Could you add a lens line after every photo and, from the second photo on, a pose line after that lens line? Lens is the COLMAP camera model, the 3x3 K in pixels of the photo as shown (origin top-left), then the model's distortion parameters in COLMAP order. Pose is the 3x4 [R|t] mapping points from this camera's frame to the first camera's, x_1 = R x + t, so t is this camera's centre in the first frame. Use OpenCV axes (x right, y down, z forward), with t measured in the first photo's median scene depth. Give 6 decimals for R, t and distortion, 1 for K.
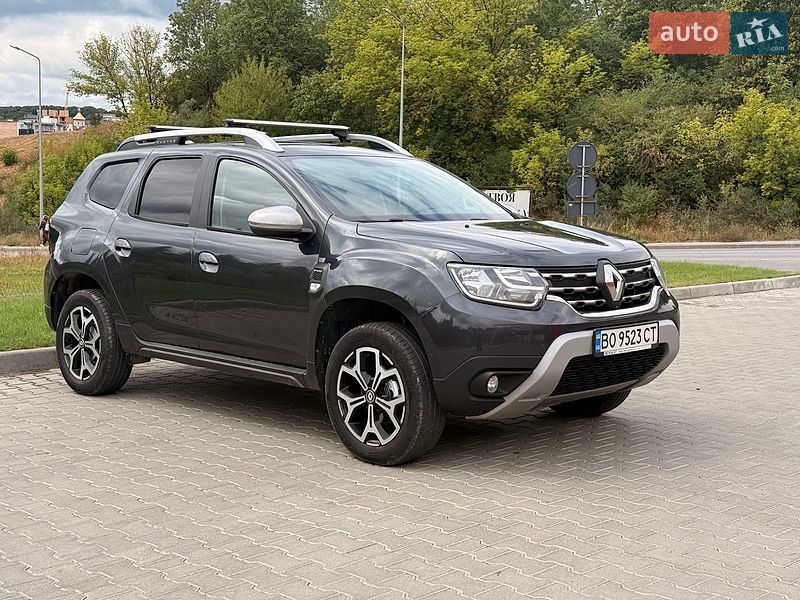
lens RADIAL K [[1139.0, 0, 416.3], [0, 1139.0, 290.1], [0, 0, 1]] dist [0.128241, 0.000000]
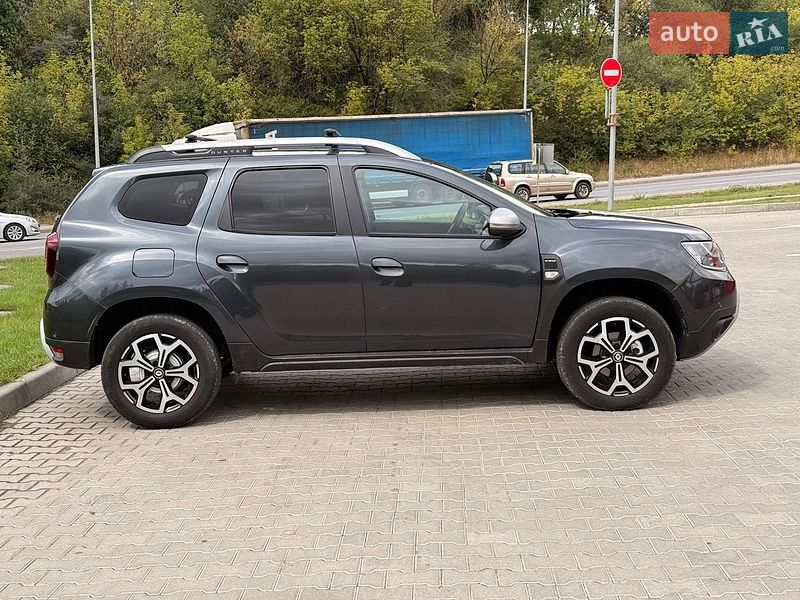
lens RADIAL K [[1139.0, 0, 403.9], [0, 1139.0, 295.2], [0, 0, 1]] dist [0.128241, 0.000000]
pose [[0.703401, -0.110020, 0.702227, -1.031531], [0.098475, 0.993505, 0.057016, -0.064337], [-0.703939, 0.029047, 0.709666, 0.271980]]
